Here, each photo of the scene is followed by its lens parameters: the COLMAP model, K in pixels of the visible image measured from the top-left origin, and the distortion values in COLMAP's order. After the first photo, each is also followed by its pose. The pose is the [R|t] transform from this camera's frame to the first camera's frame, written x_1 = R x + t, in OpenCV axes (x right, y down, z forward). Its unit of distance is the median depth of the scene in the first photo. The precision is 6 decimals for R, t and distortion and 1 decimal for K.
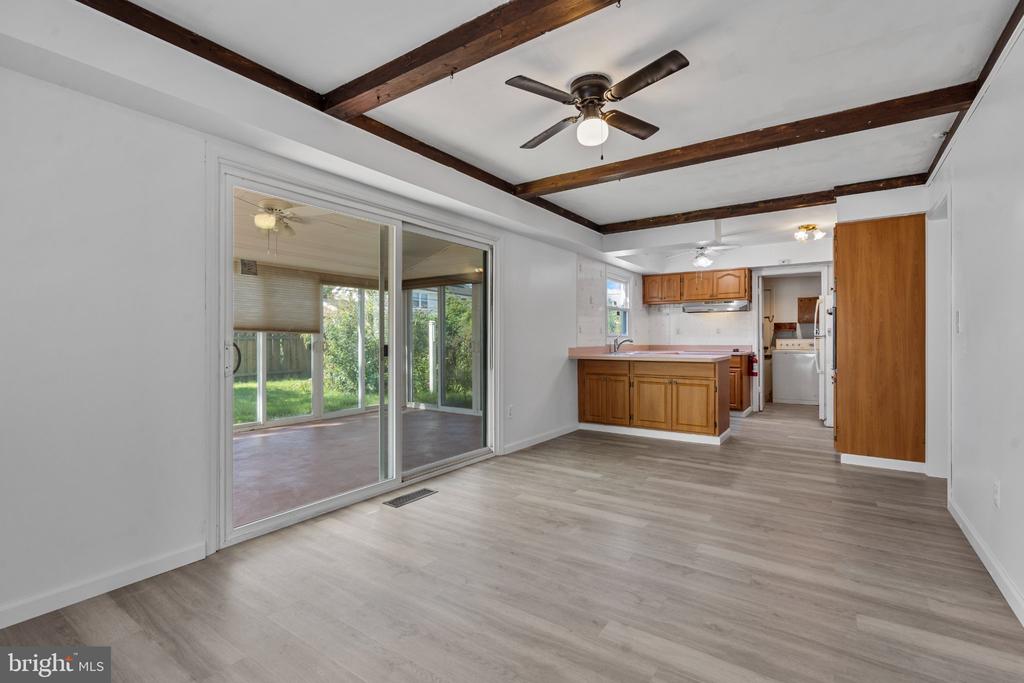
lens RADIAL K [[469.6, 0, 508.9], [0, 469.6, 340.0], [0, 0, 1]] dist [-0.010283, 0.001742]
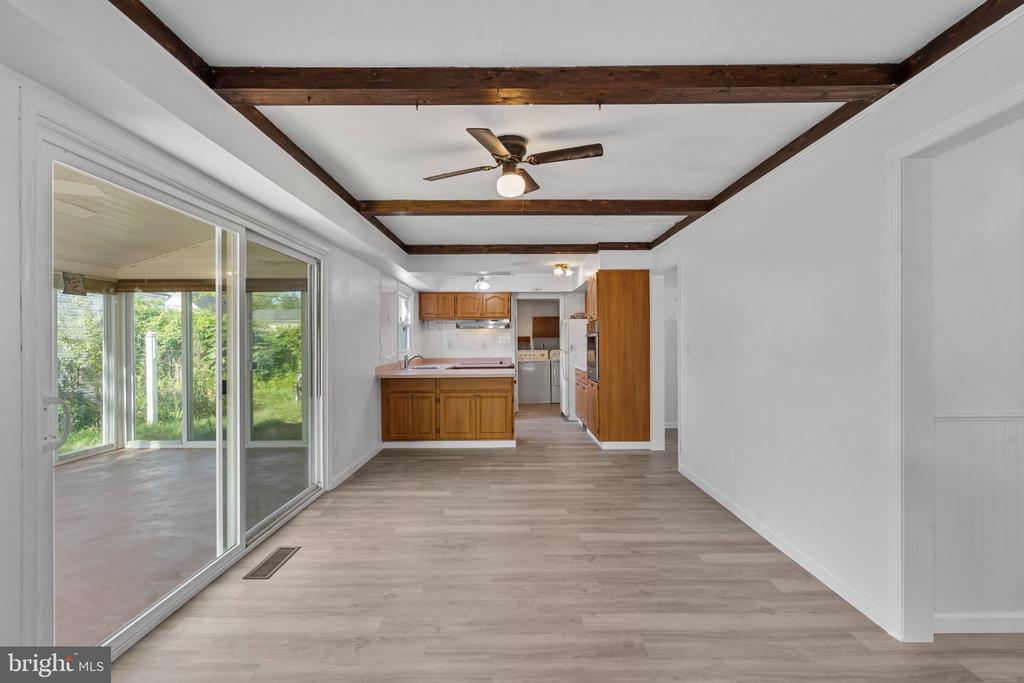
lens RADIAL K [[469.6, 0, 508.9], [0, 469.6, 340.0], [0, 0, 1]] dist [-0.010283, 0.001742]
pose [[0.813411, -0.002213, 0.581686, -0.296092], [0.006334, 0.999967, -0.005052, -0.045201], [-0.581655, 0.007794, 0.813398, 0.062596]]
